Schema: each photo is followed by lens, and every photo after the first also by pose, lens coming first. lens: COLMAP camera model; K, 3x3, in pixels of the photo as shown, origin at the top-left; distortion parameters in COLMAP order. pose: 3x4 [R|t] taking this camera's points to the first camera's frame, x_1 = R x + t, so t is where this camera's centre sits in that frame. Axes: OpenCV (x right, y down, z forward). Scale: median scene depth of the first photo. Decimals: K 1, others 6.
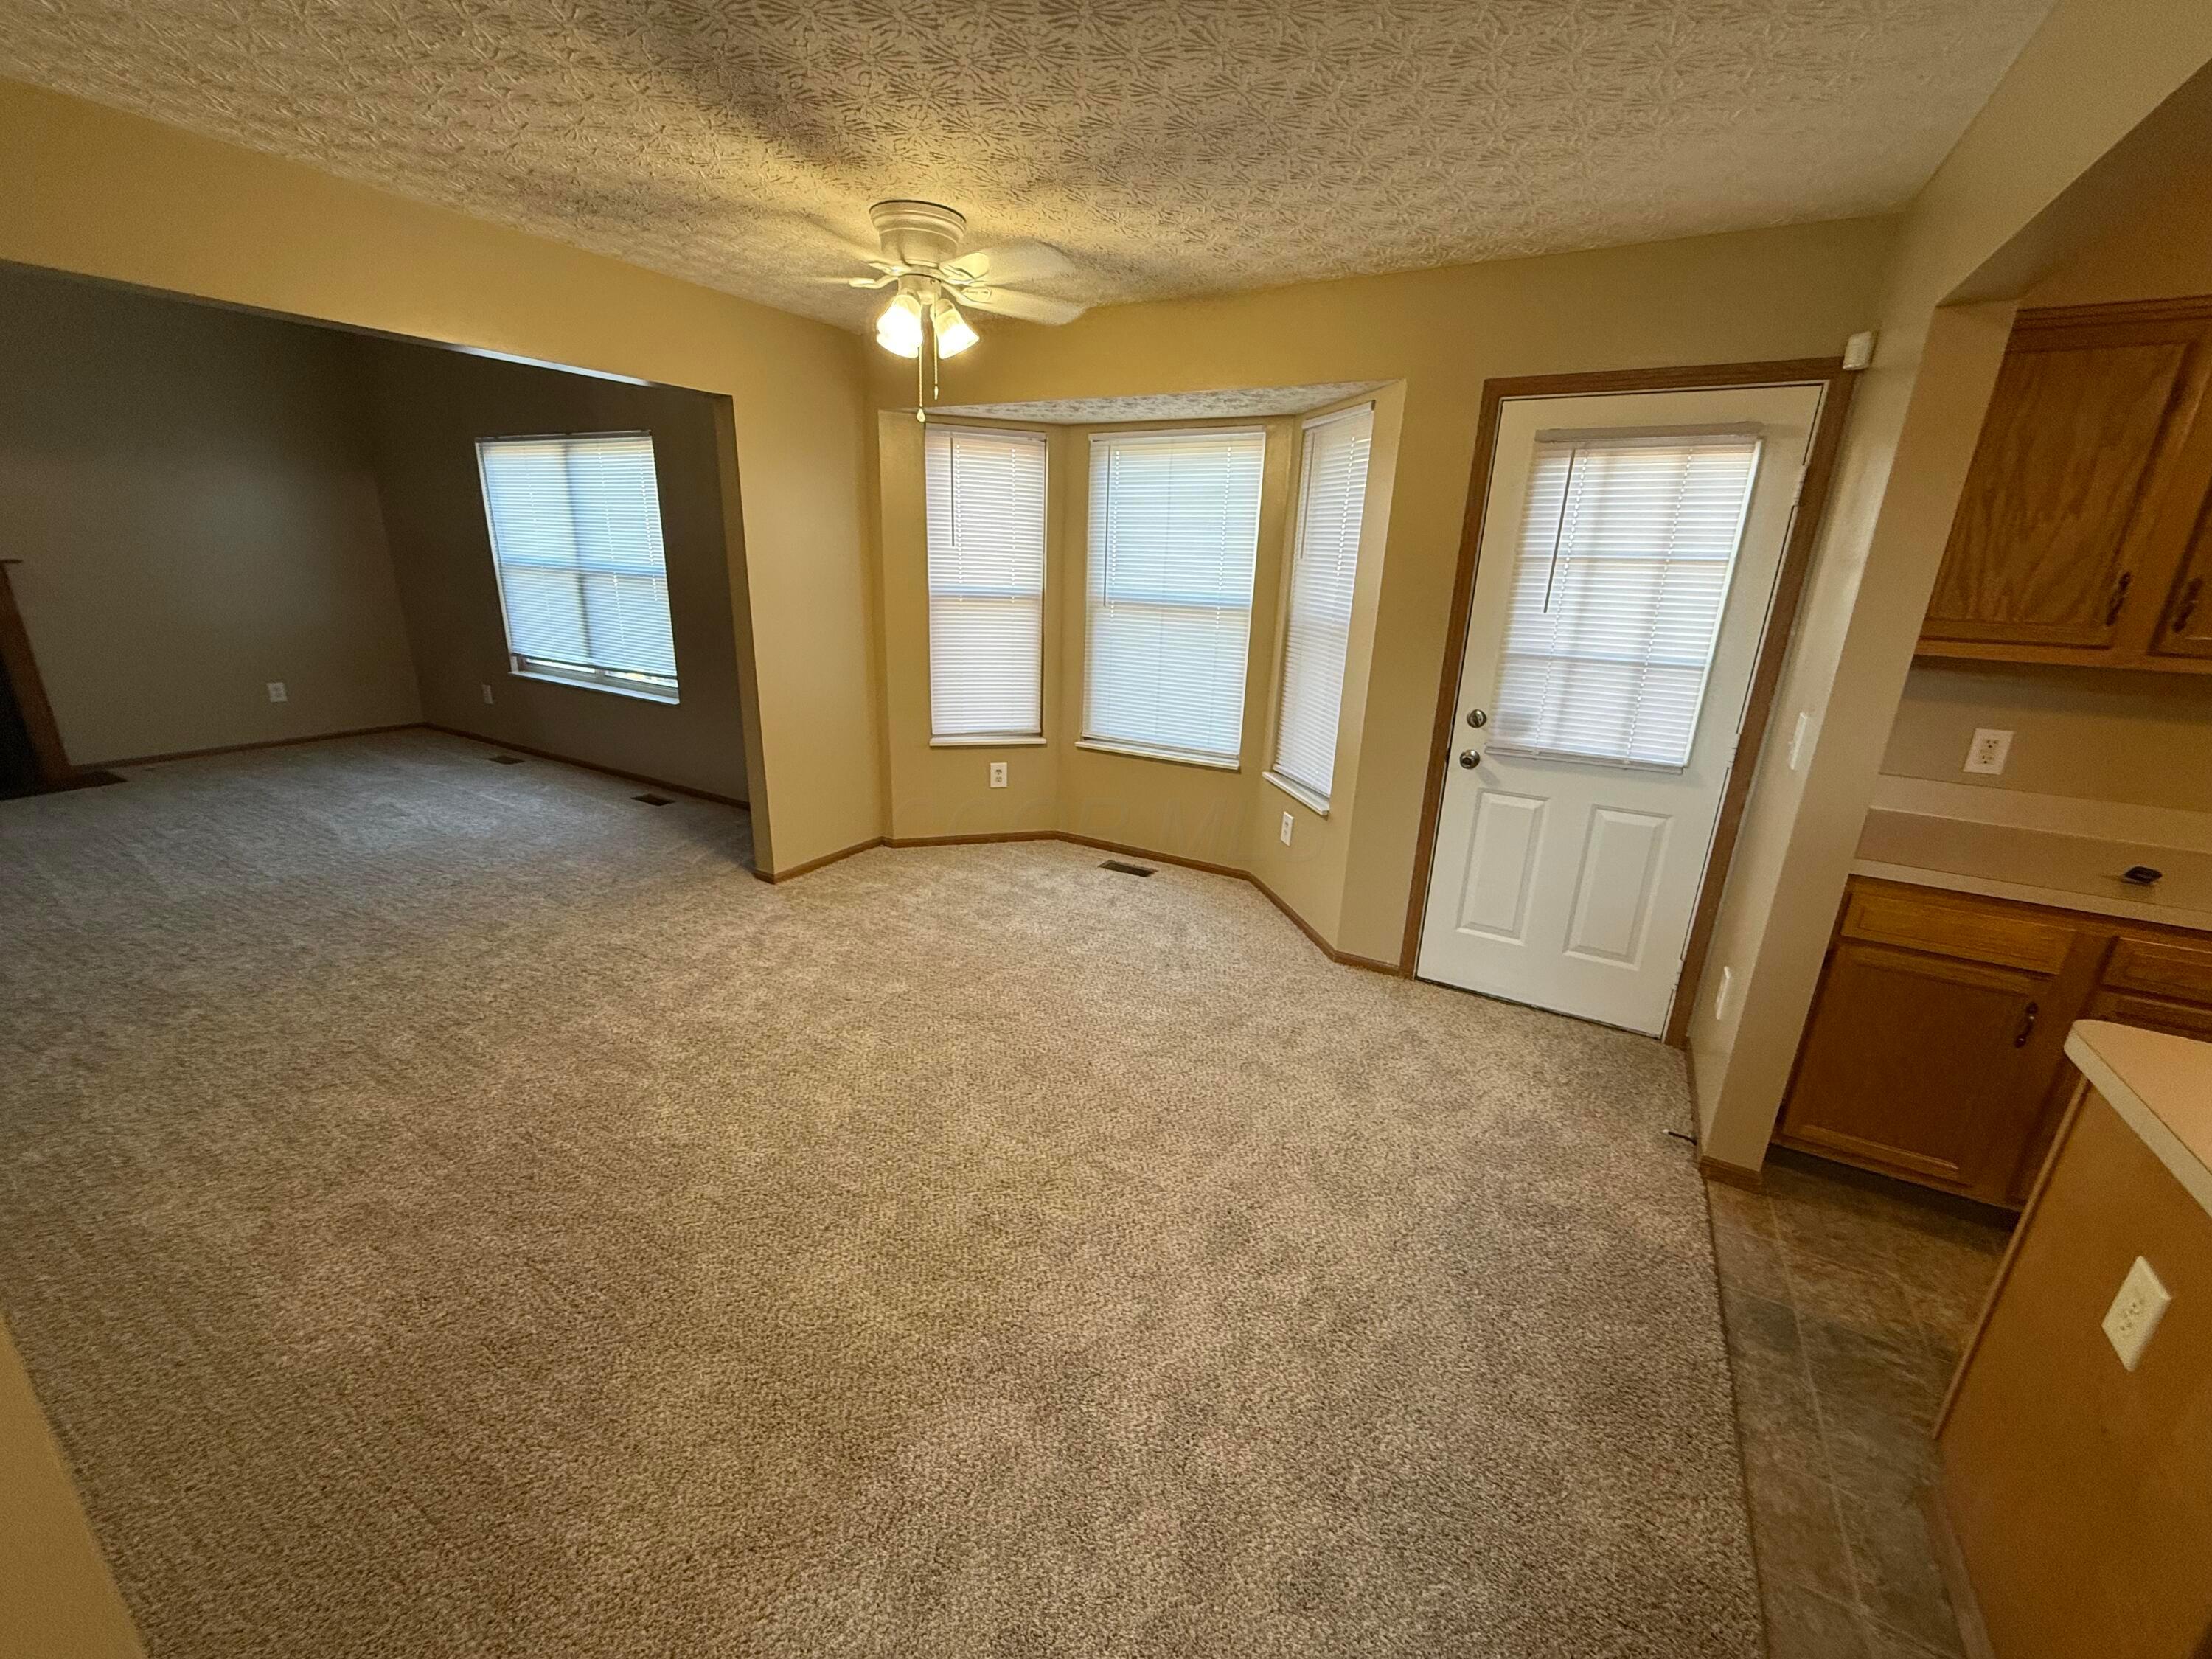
lens RADIAL K [[878.7, 0, 1097.7], [0, 878.7, 826.8], [0, 0, 1]] dist [-0.001647, -0.000088]
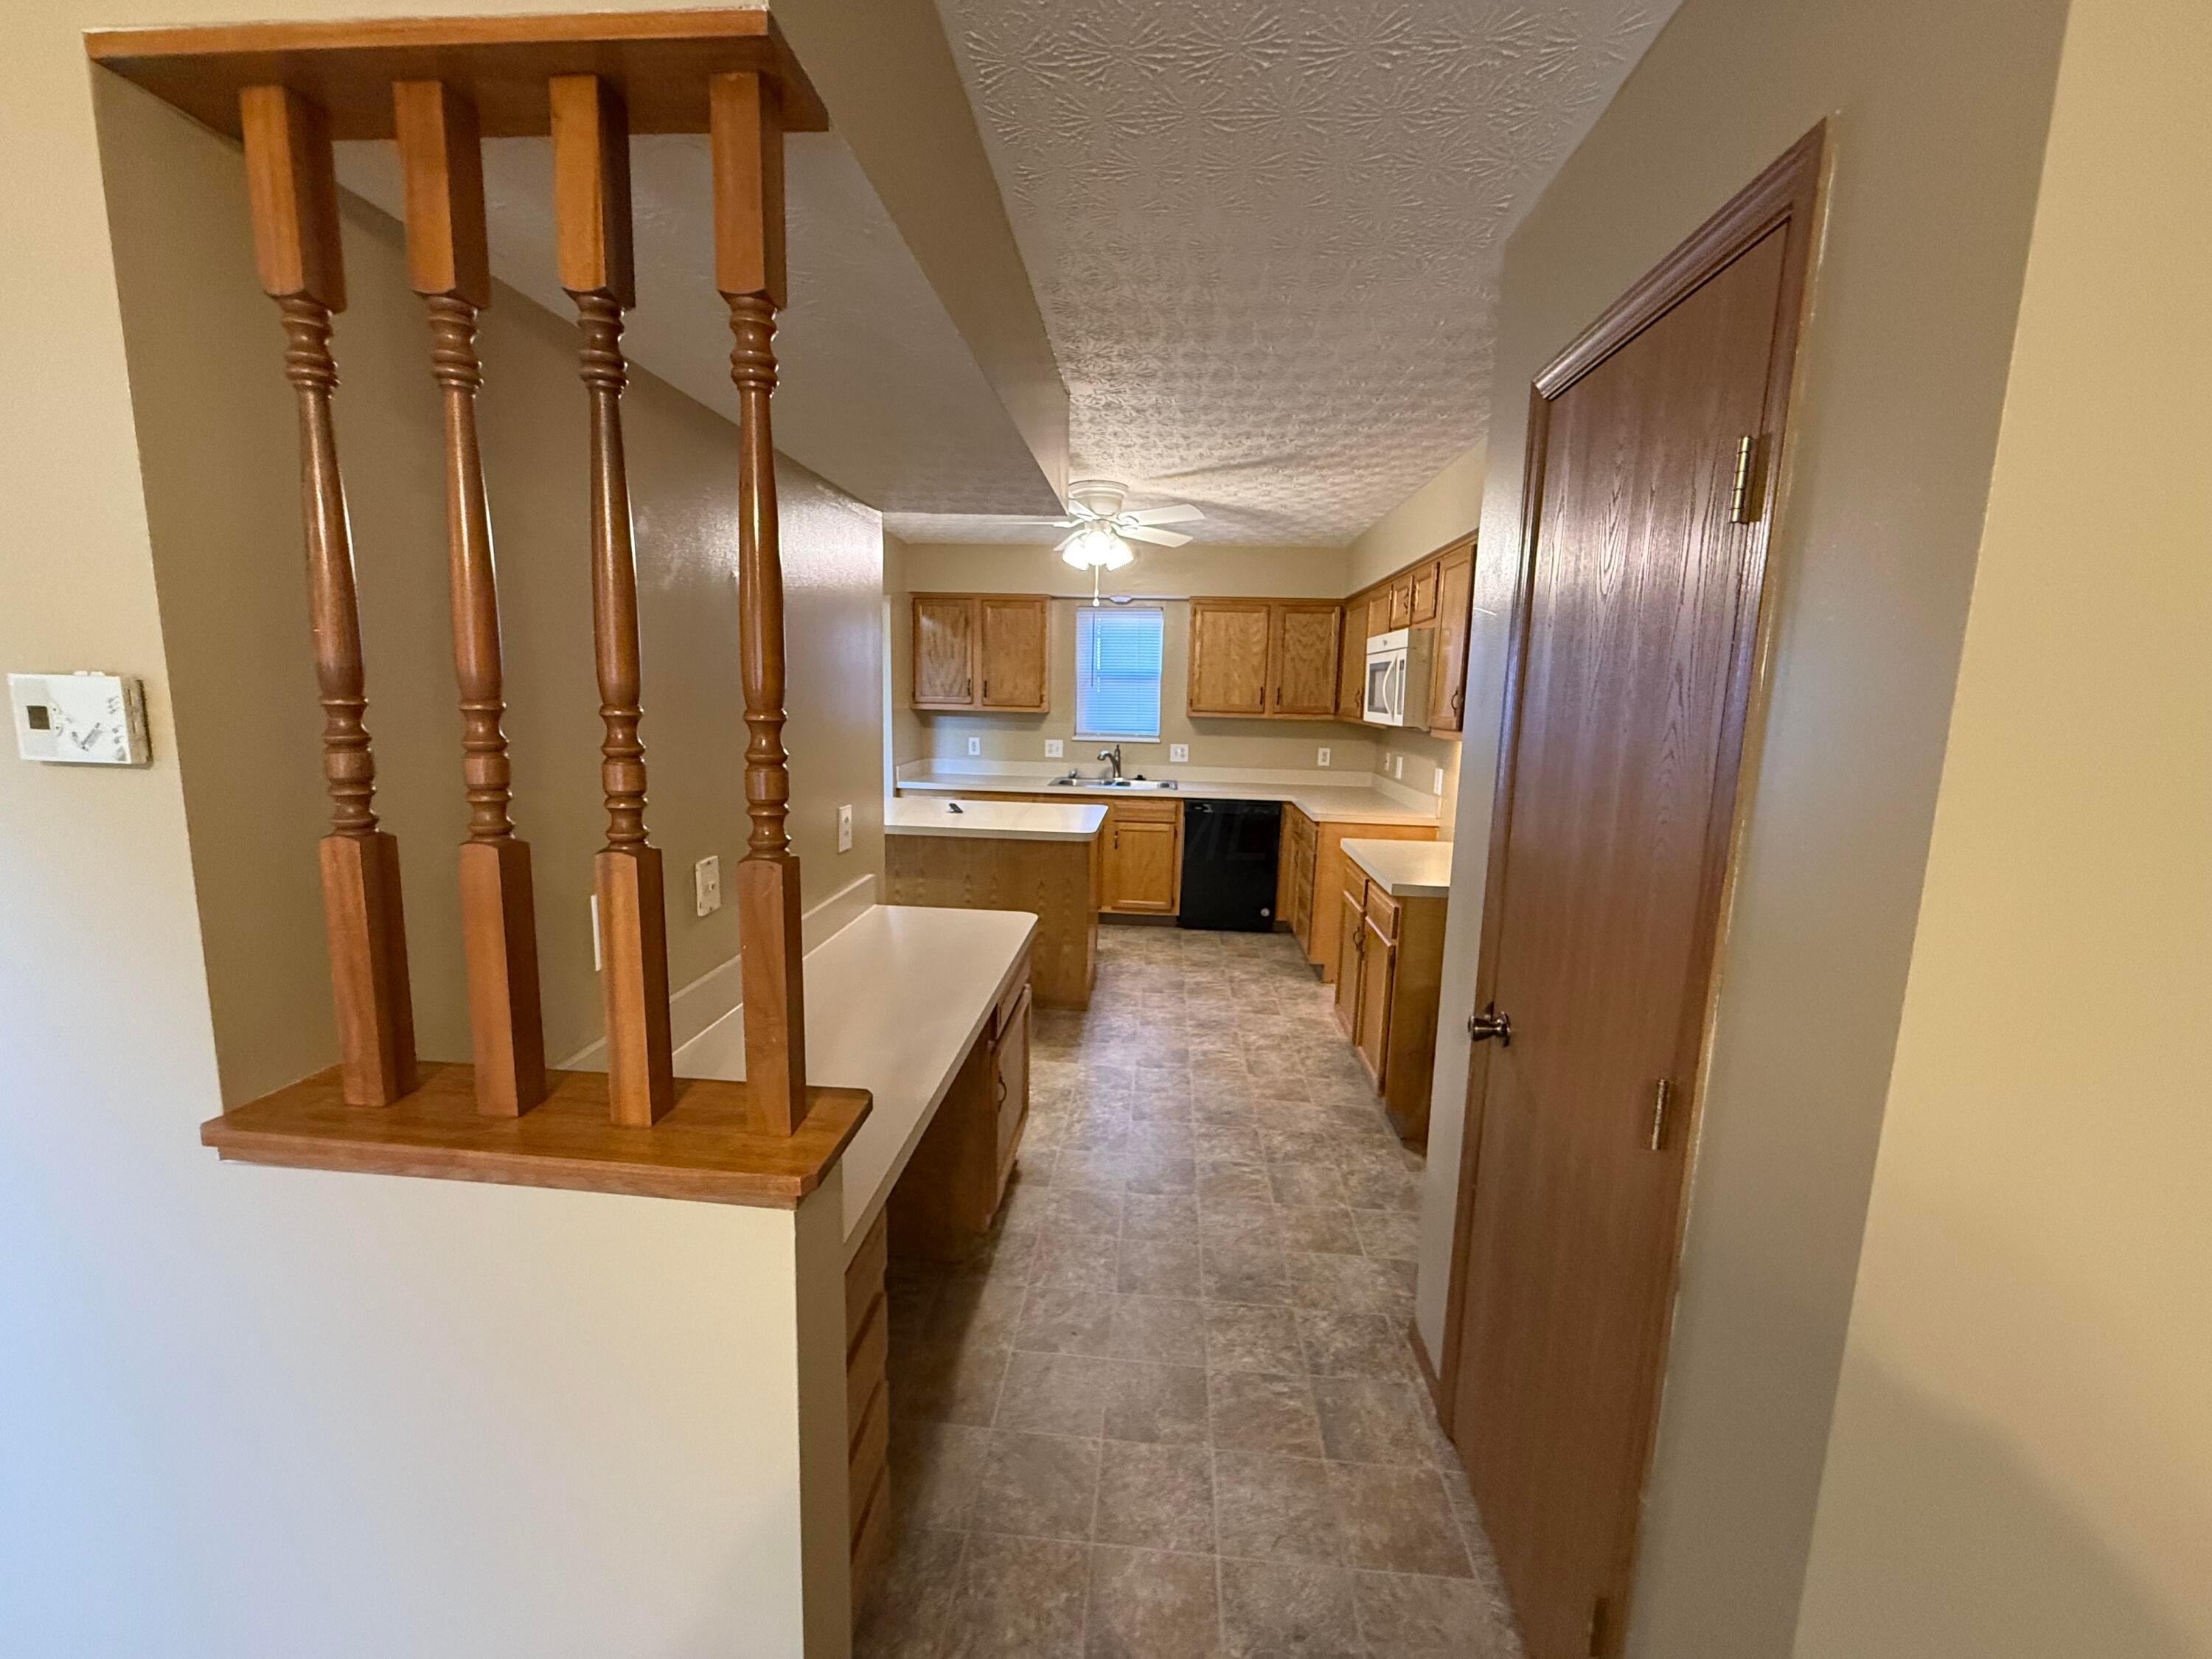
lens RADIAL K [[878.7, 0, 1104.4], [0, 878.7, 824.1], [0, 0, 1]] dist [-0.001647, -0.000088]
pose [[0.895328, -0.075801, 0.438910, 0.206150], [0.133334, 0.985836, -0.101729, 0.472047], [-0.424982, 0.149602, 0.892754, -1.498084]]
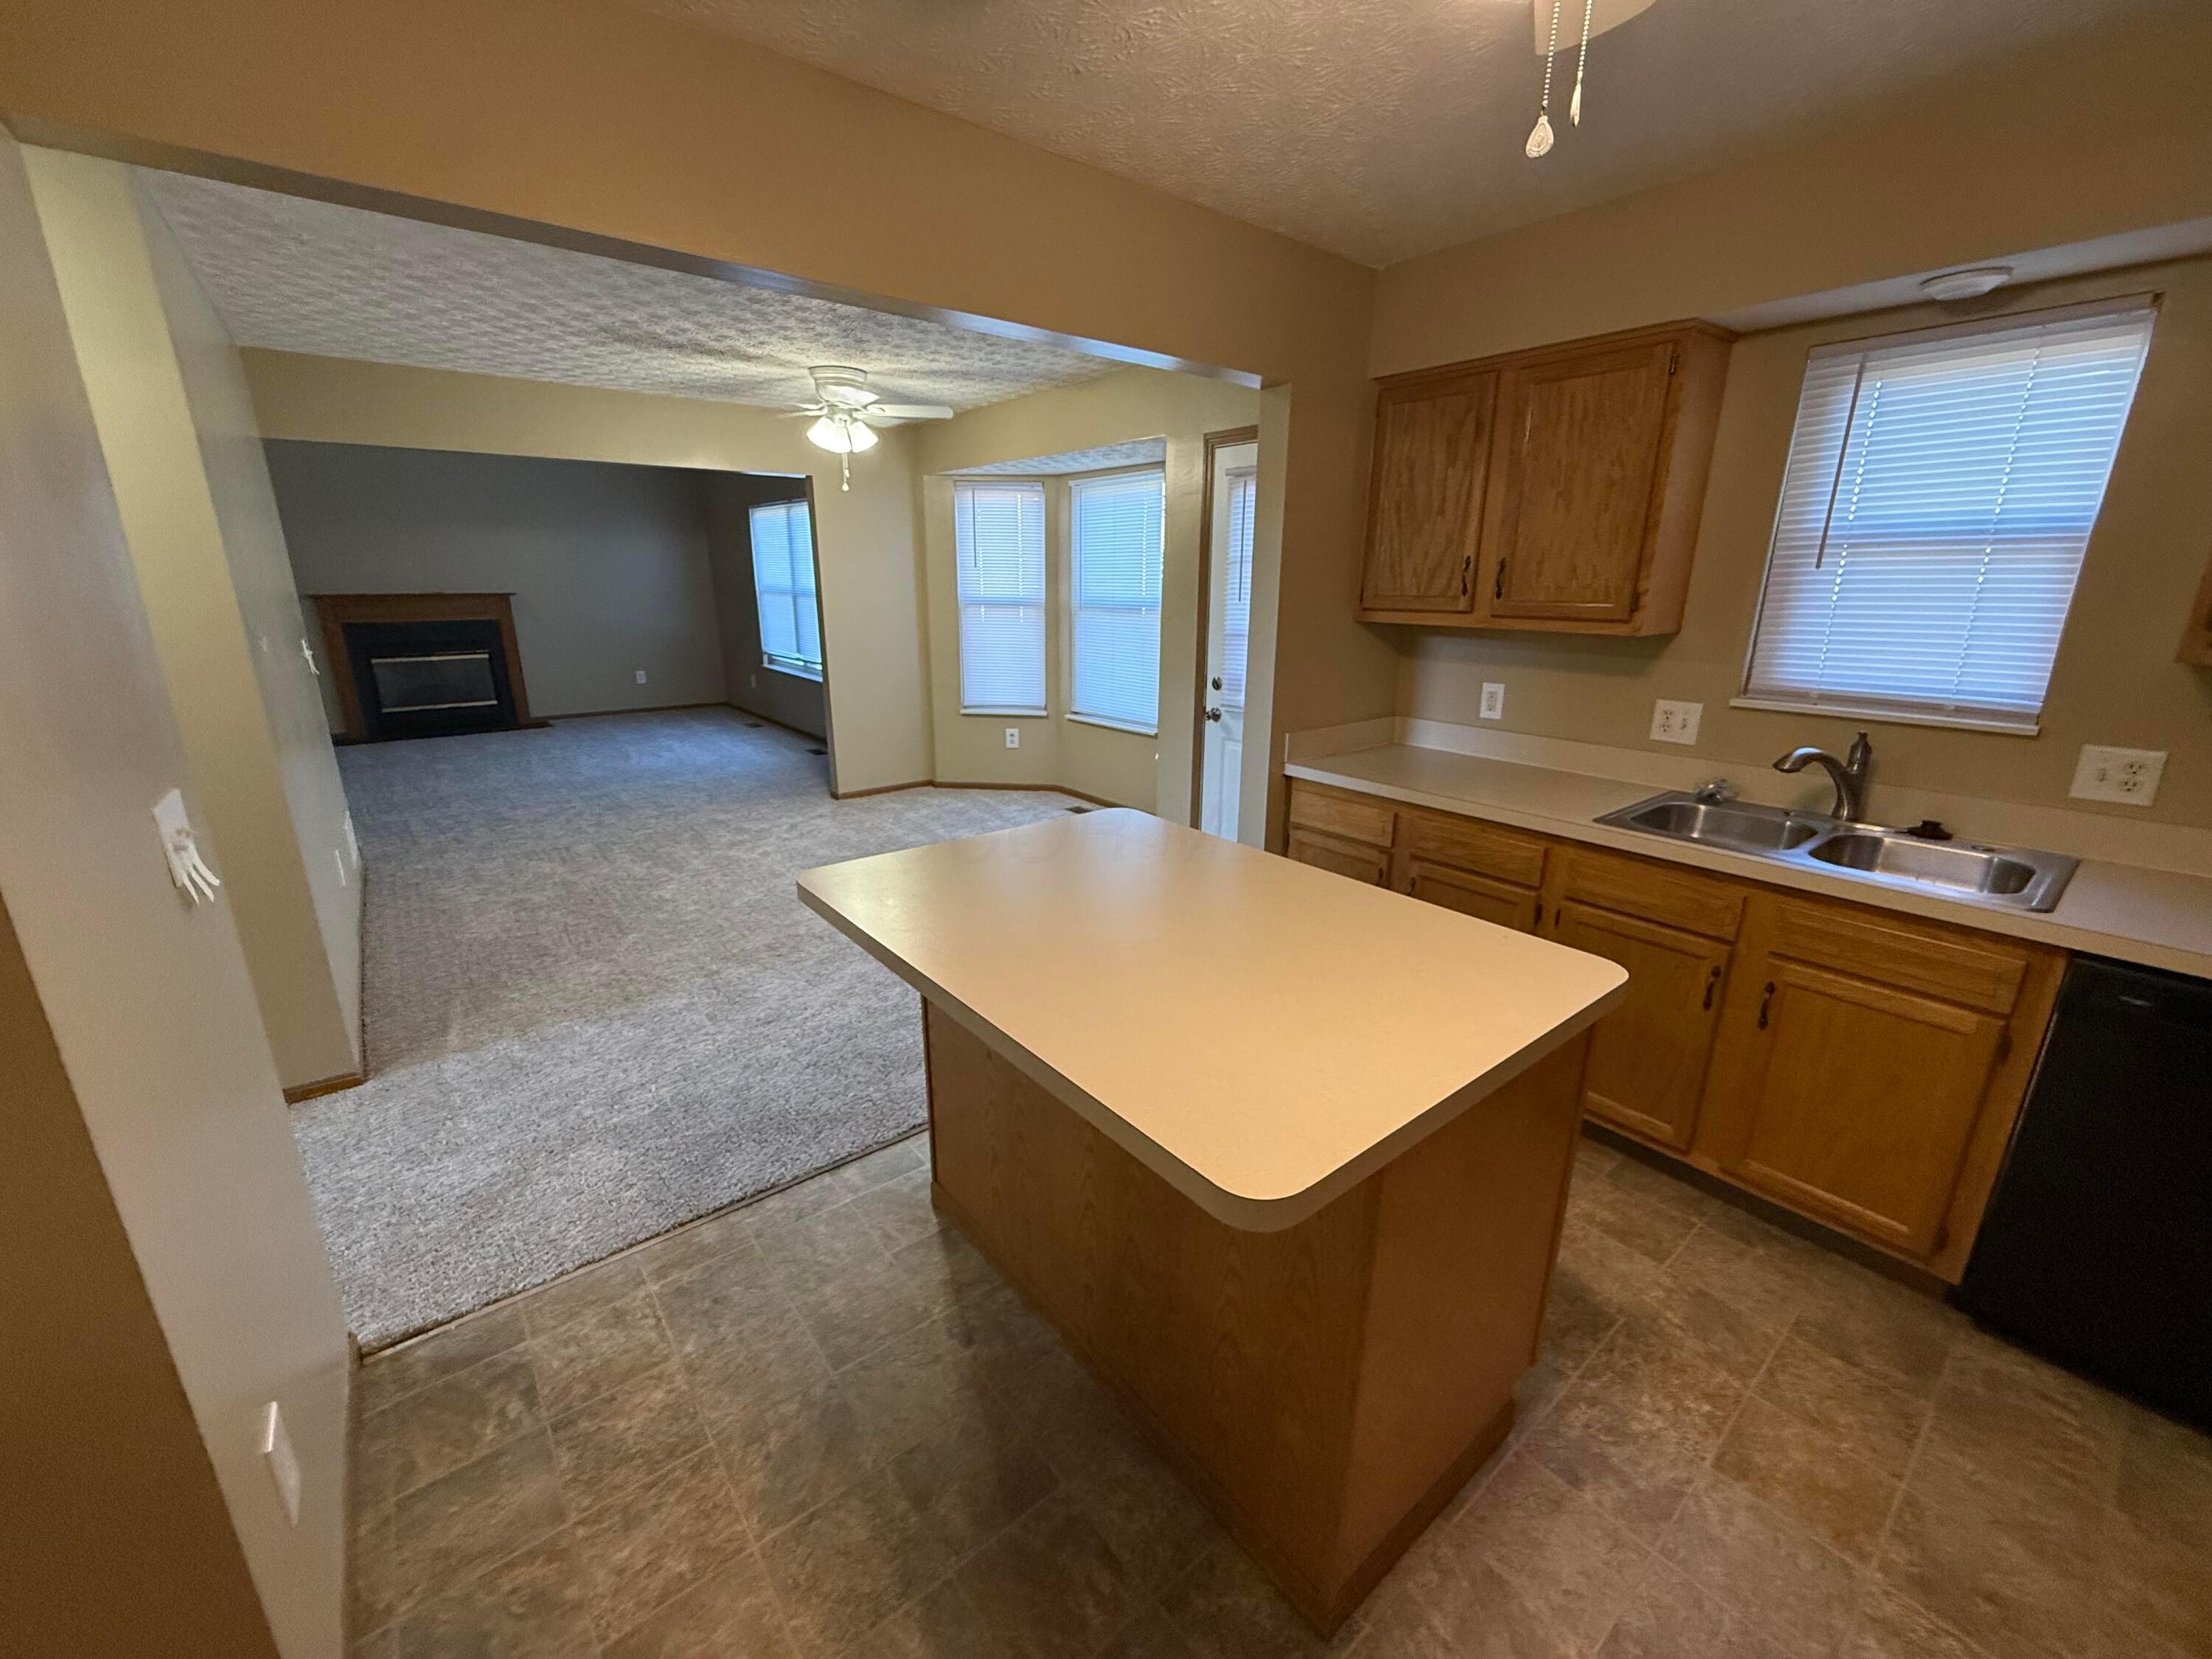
lens RADIAL K [[878.7, 0, 1098.3], [0, 878.7, 829.6], [0, 0, 1]] dist [-0.001647, -0.000088]
pose [[0.934720, 0.073992, -0.347598, 0.967014], [-0.082578, 0.996535, -0.009930, 0.163245], [0.345659, 0.037986, 0.937591, -0.387936]]
